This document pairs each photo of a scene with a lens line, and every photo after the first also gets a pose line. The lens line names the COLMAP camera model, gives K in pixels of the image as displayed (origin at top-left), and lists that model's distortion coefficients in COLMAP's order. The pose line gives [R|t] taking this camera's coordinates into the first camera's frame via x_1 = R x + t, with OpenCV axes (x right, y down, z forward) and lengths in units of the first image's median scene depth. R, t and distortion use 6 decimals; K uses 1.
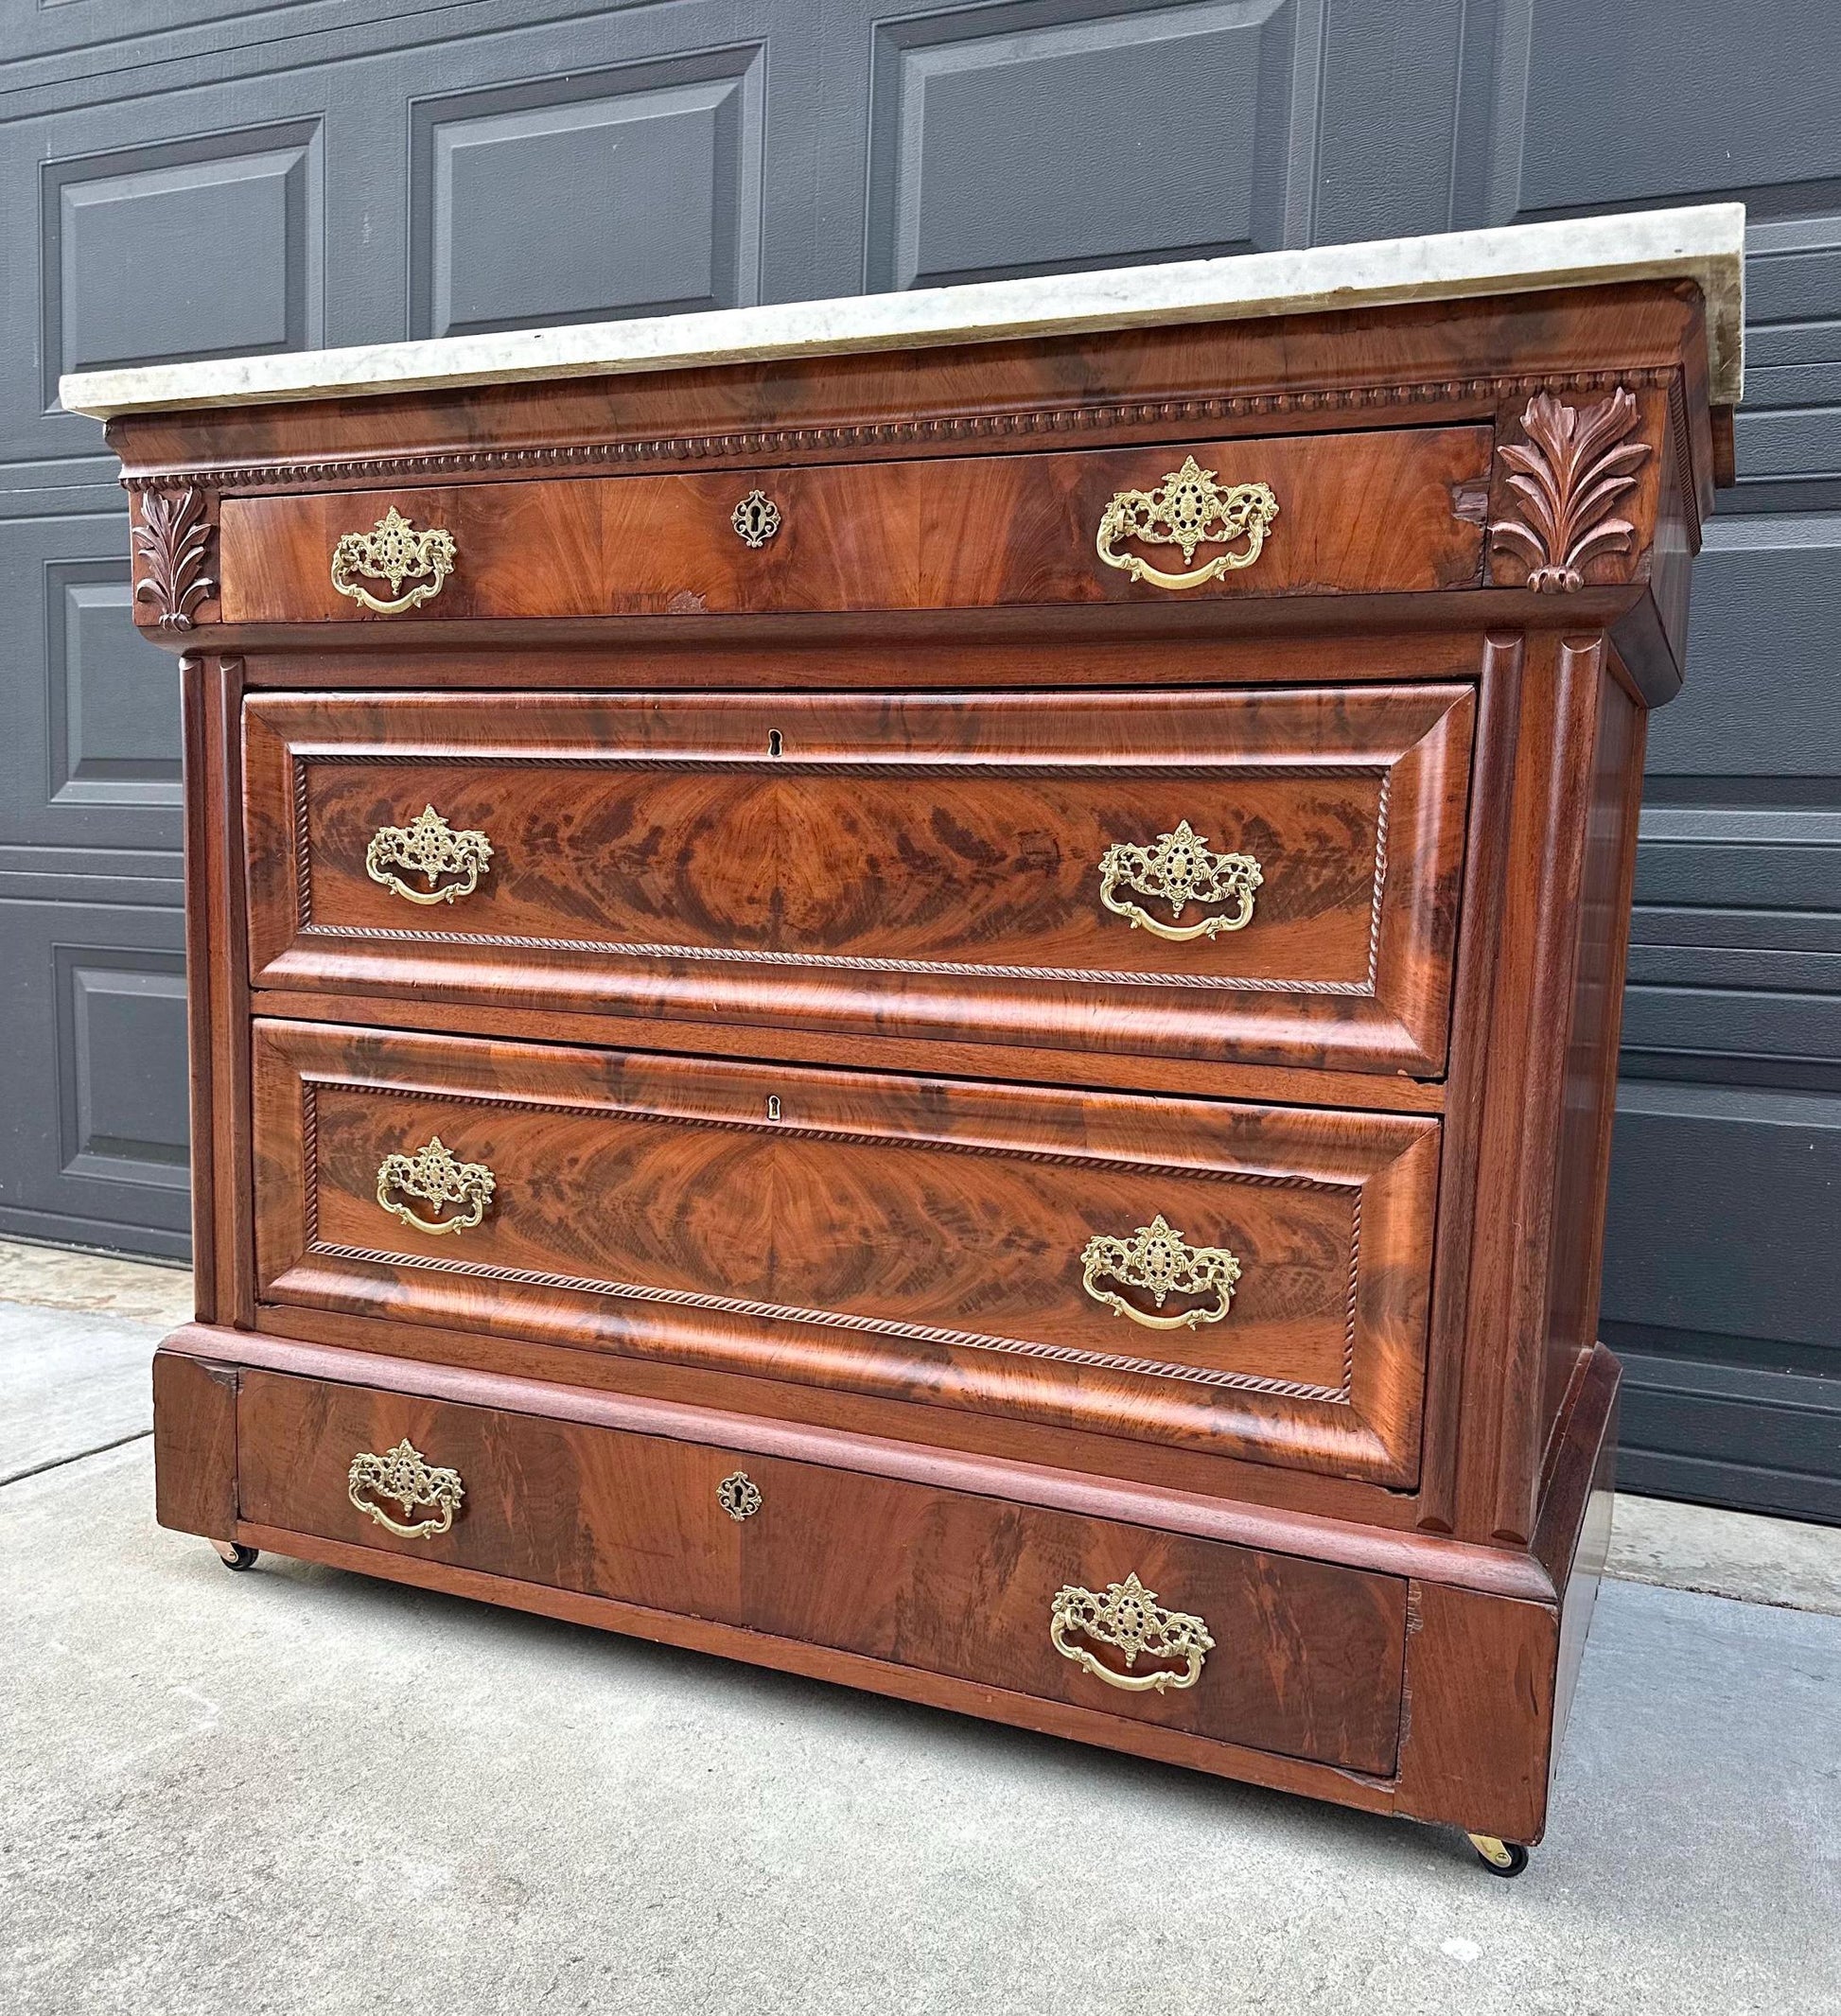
lens RADIAL K [[1772.3, 0, 950.4], [0, 1772.3, 1101.2], [0, 0, 1]] dist [0.206319, -0.461908]
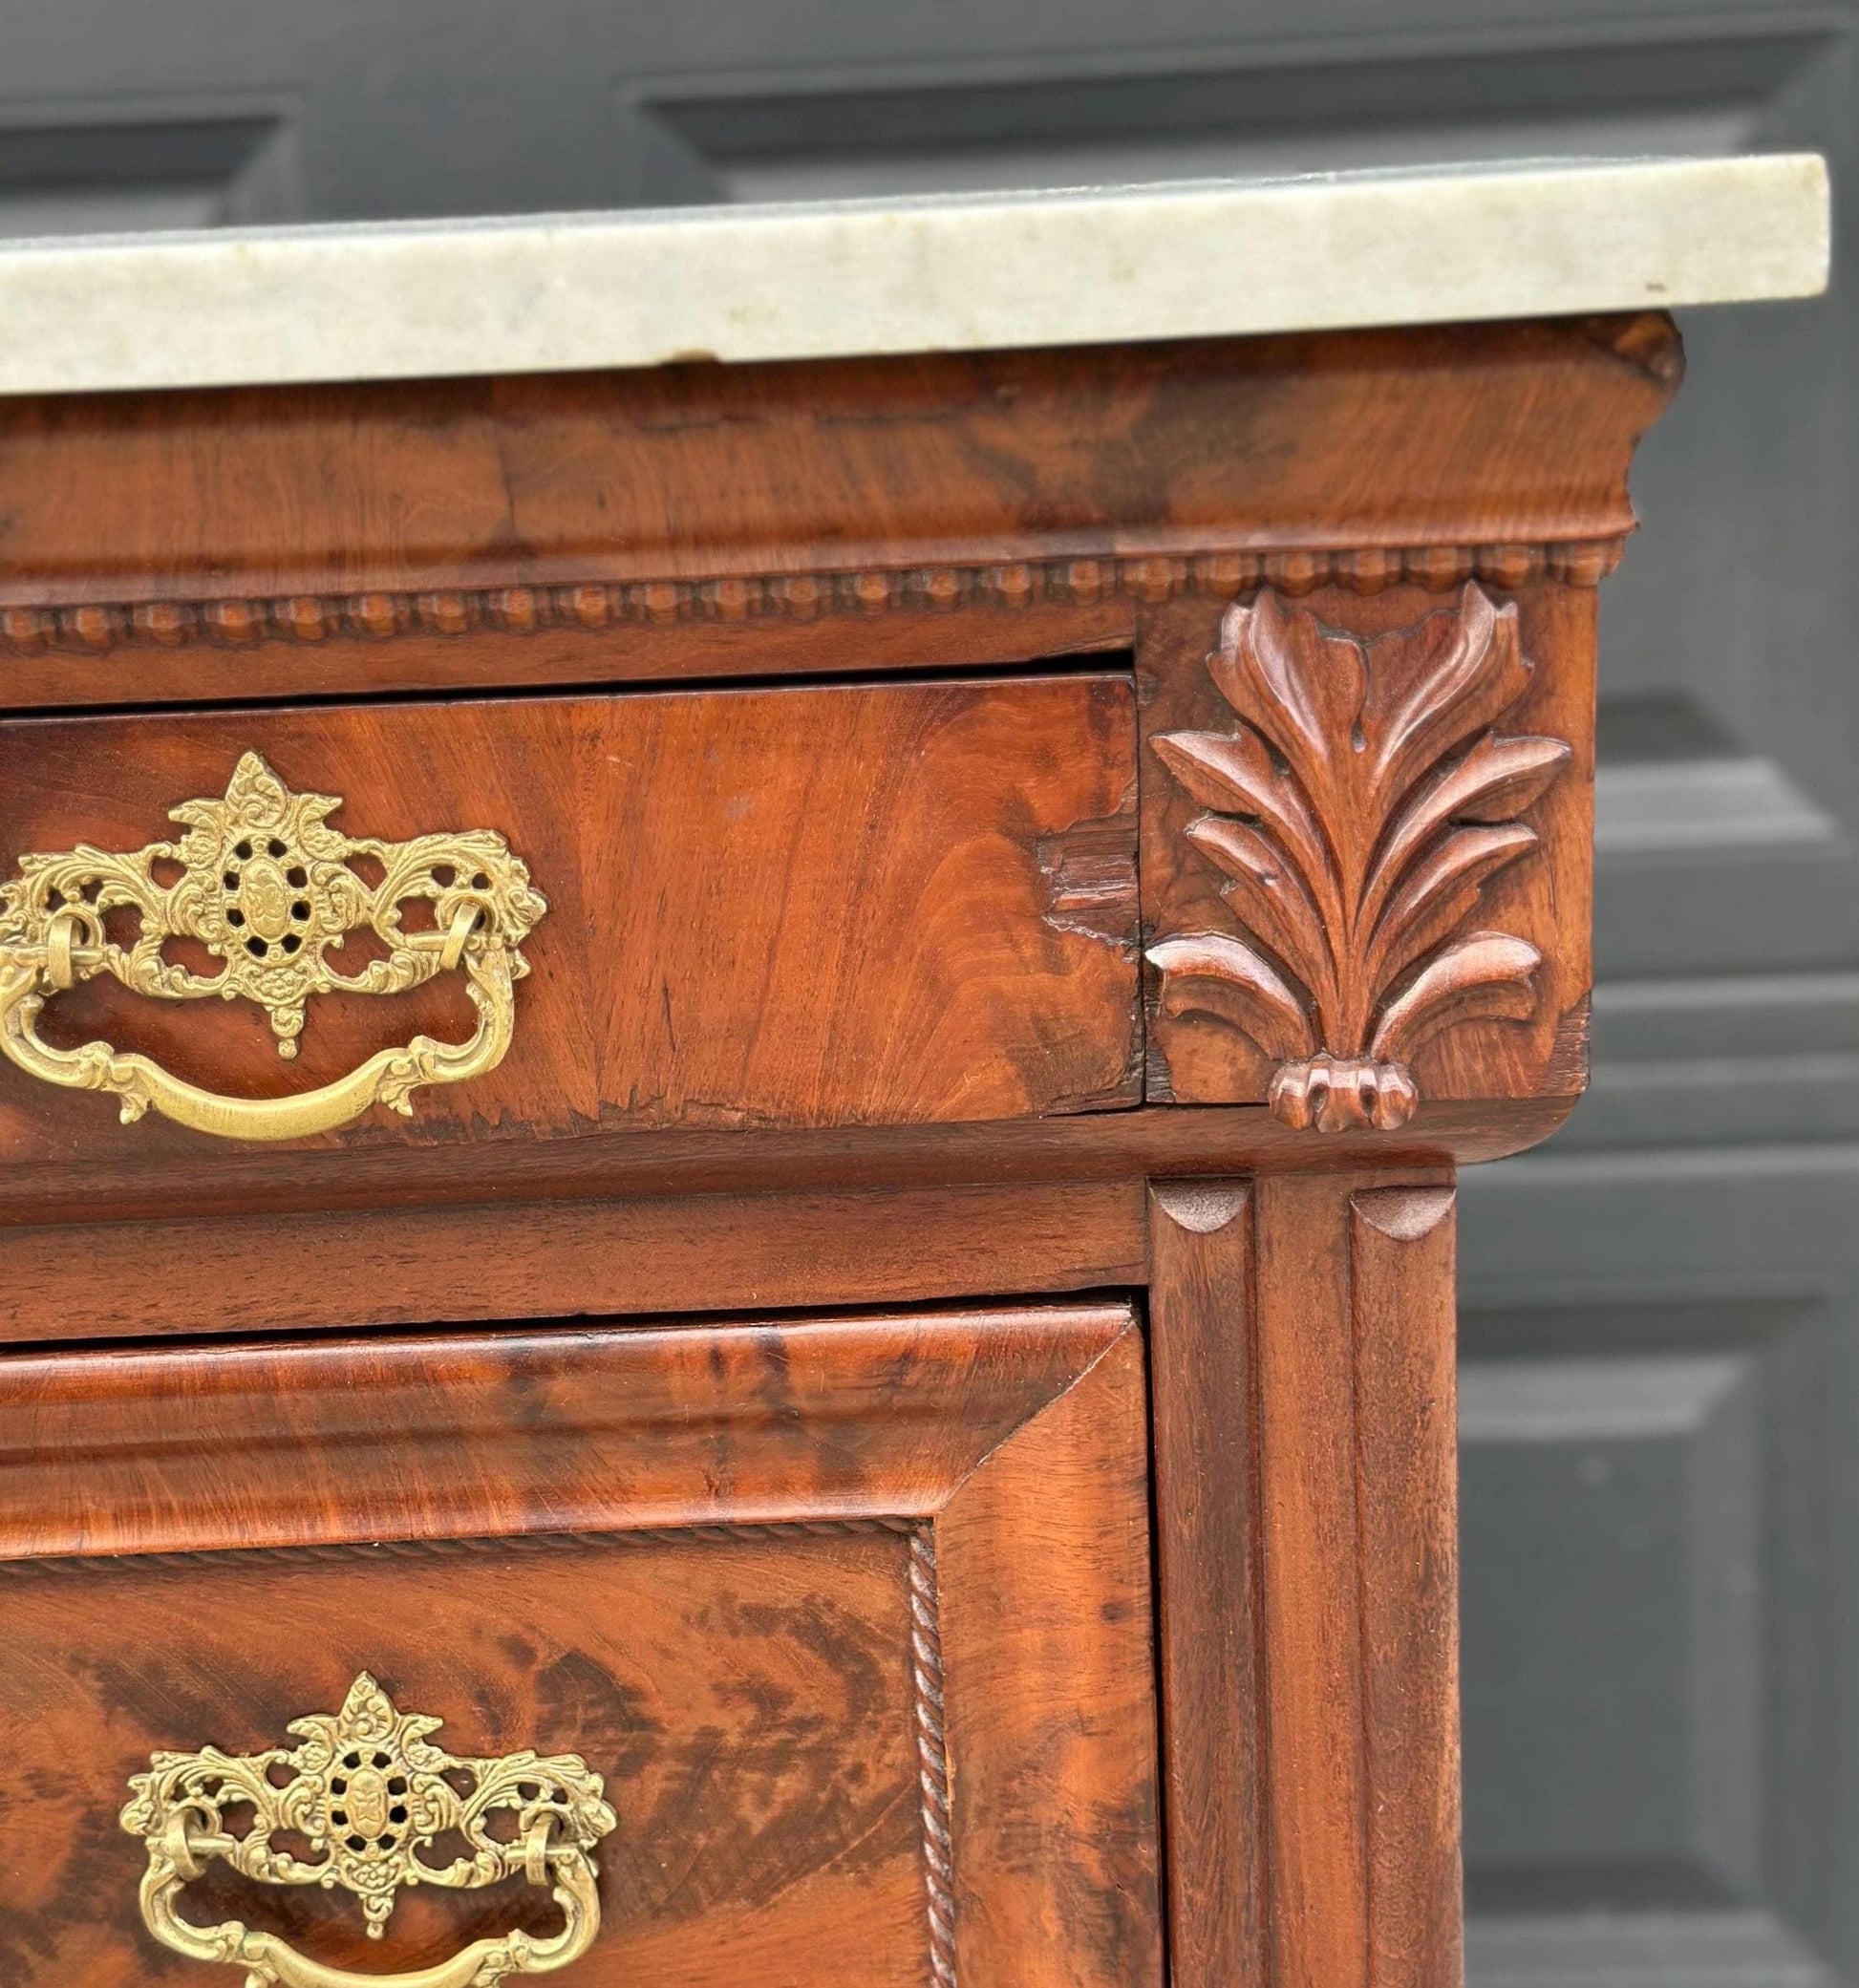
lens RADIAL K [[3482.6, 0, 929.5], [0, 3482.6, 994.0], [0, 0, 1]] dist [0.120859, -0.081507]
pose [[0.919794, -0.162320, 0.357254, 0.011131], [0.127449, 0.984650, 0.119249, -0.346982], [-0.371127, -0.064153, 0.926364, 0.336532]]
